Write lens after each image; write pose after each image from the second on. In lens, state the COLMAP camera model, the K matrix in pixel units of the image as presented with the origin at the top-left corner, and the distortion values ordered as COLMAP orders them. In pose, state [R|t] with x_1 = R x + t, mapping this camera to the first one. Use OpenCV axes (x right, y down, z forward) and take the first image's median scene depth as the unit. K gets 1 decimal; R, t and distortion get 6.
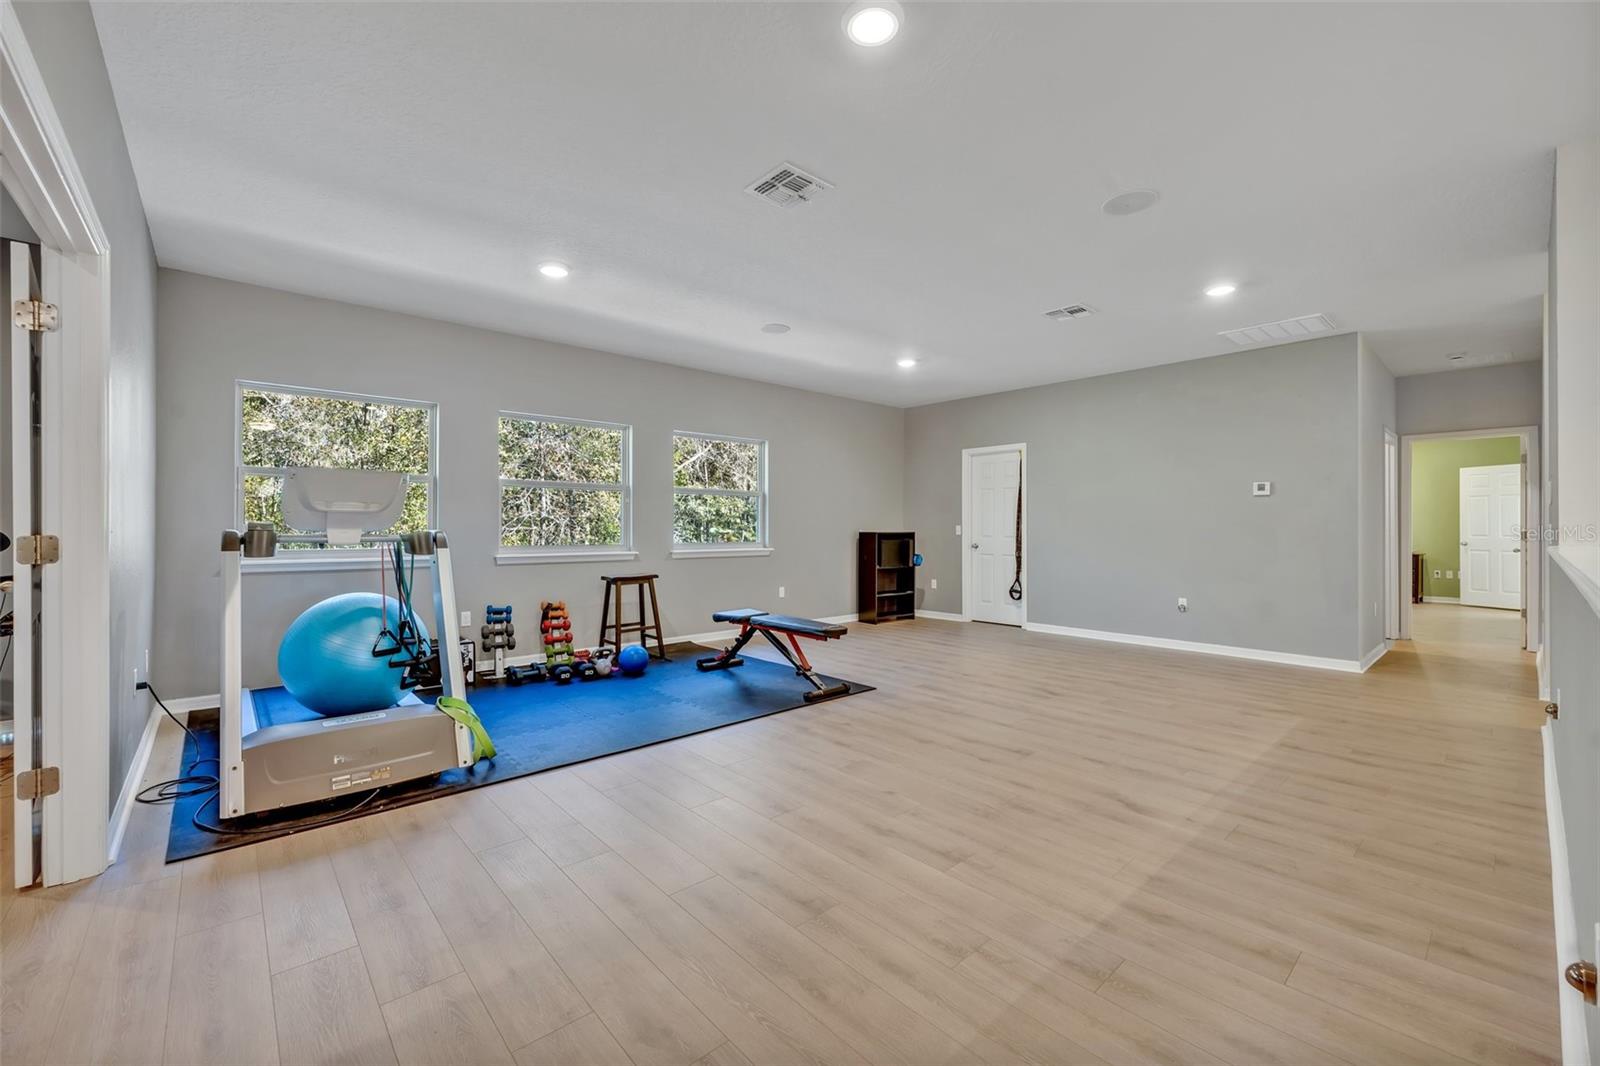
lens RADIAL K [[648.1, 0, 804.1], [0, 648.1, 528.7], [0, 0, 1]] dist [-0.003138, 0.000302]
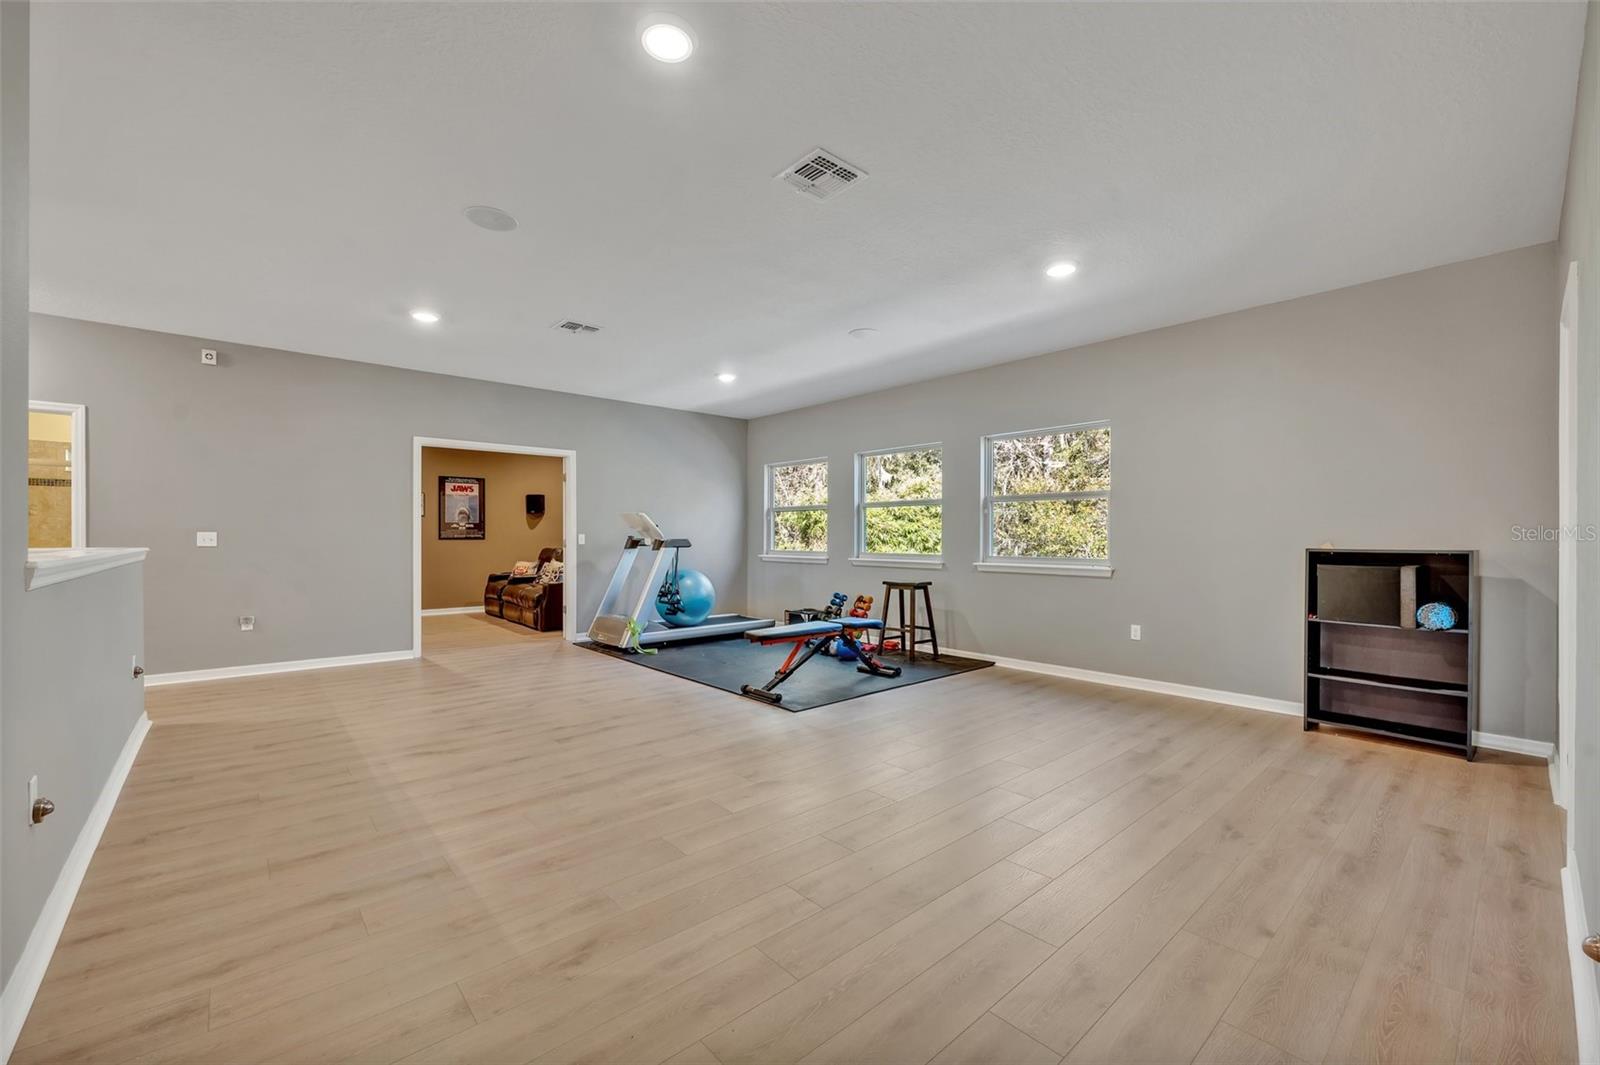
lens RADIAL K [[648.1, 0, 807.9], [0, 648.1, 535.7], [0, 0, 1]] dist [-0.003138, 0.000302]
pose [[0.001389, -0.006347, -0.999979, 1.446059], [-0.004961, 0.999968, -0.006353, 0.000522], [0.999987, 0.004970, 0.001358, 1.411340]]
